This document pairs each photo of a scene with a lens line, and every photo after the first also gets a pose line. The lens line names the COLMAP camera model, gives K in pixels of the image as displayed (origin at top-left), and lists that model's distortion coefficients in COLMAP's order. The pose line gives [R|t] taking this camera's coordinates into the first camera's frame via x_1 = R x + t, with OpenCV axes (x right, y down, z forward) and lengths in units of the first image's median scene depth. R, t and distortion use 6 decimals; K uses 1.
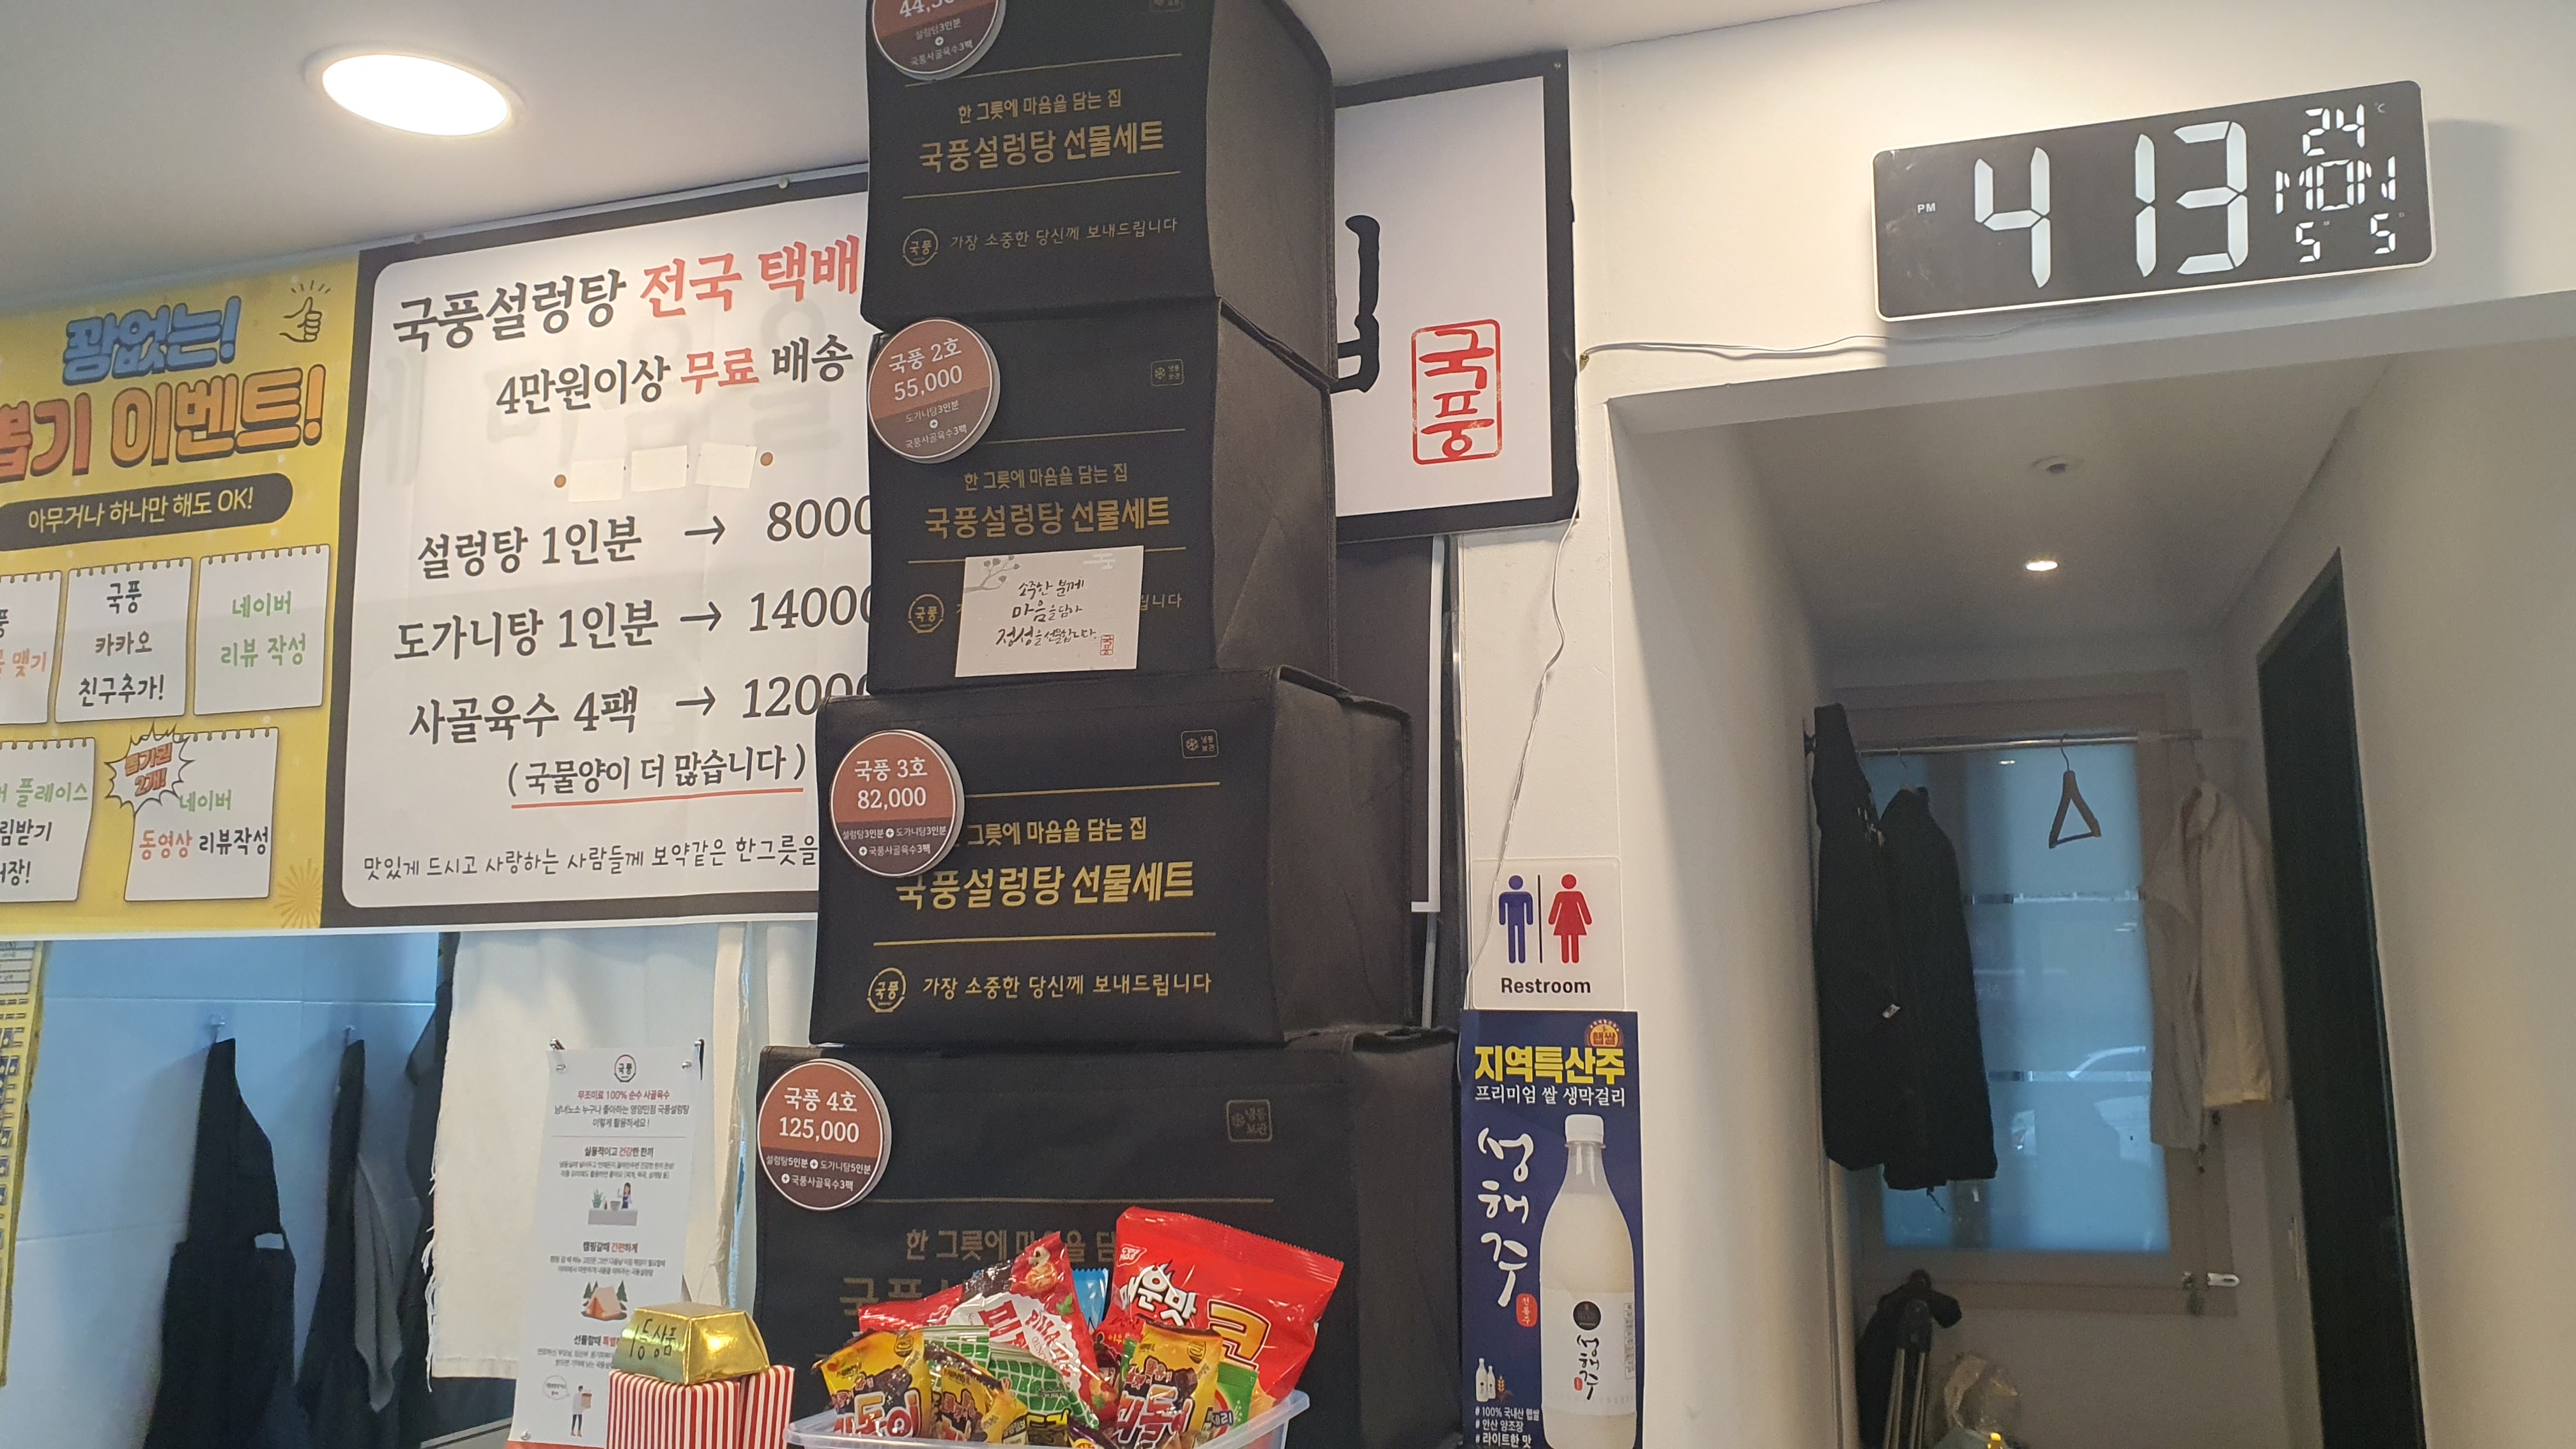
lens RADIAL K [[2030.6, 0, 1247.3], [0, 2030.6, 720.1], [0, 0, 1]] dist [0.059082, -0.040594]
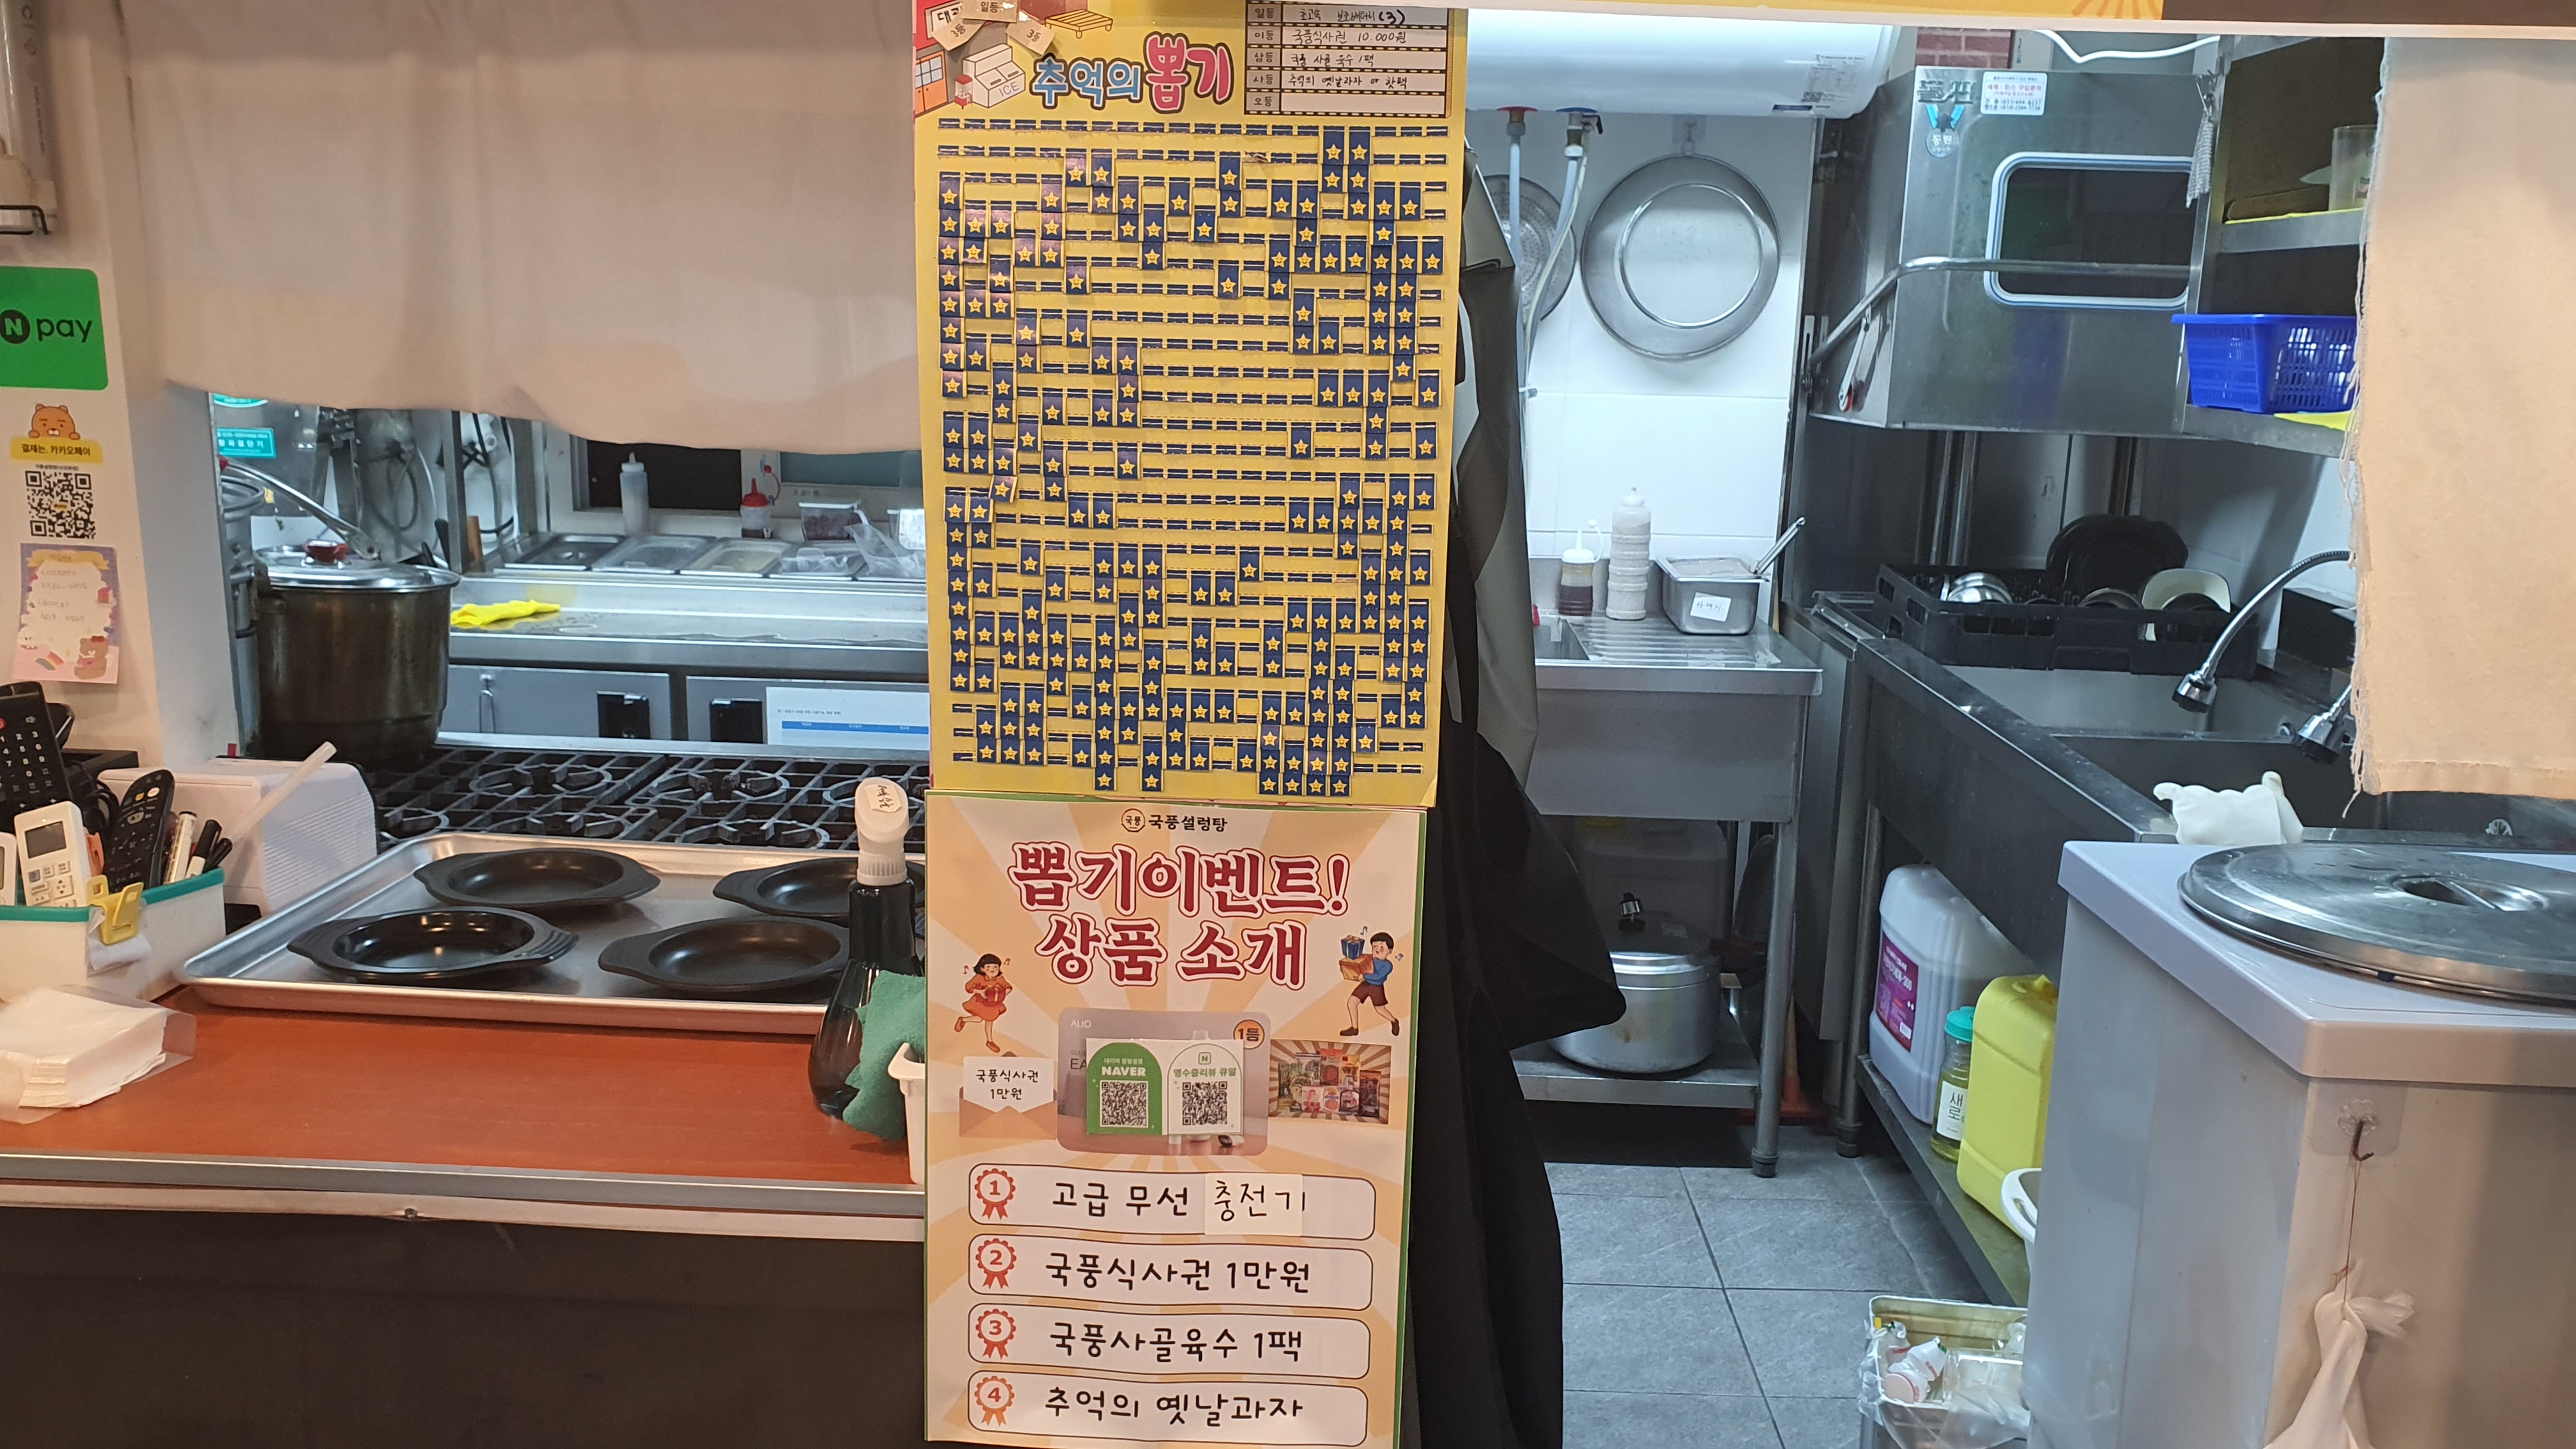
lens RADIAL K [[1825.9, 0, 1307.3], [0, 1825.9, 727.2], [0, 0, 1]] dist [0.151093, -0.002915]
pose [[0.954410, -0.024882, 0.297461, -0.964909], [-0.081612, 0.936799, 0.340215, 0.150557], [-0.287126, -0.348981, 0.892060, 0.662847]]
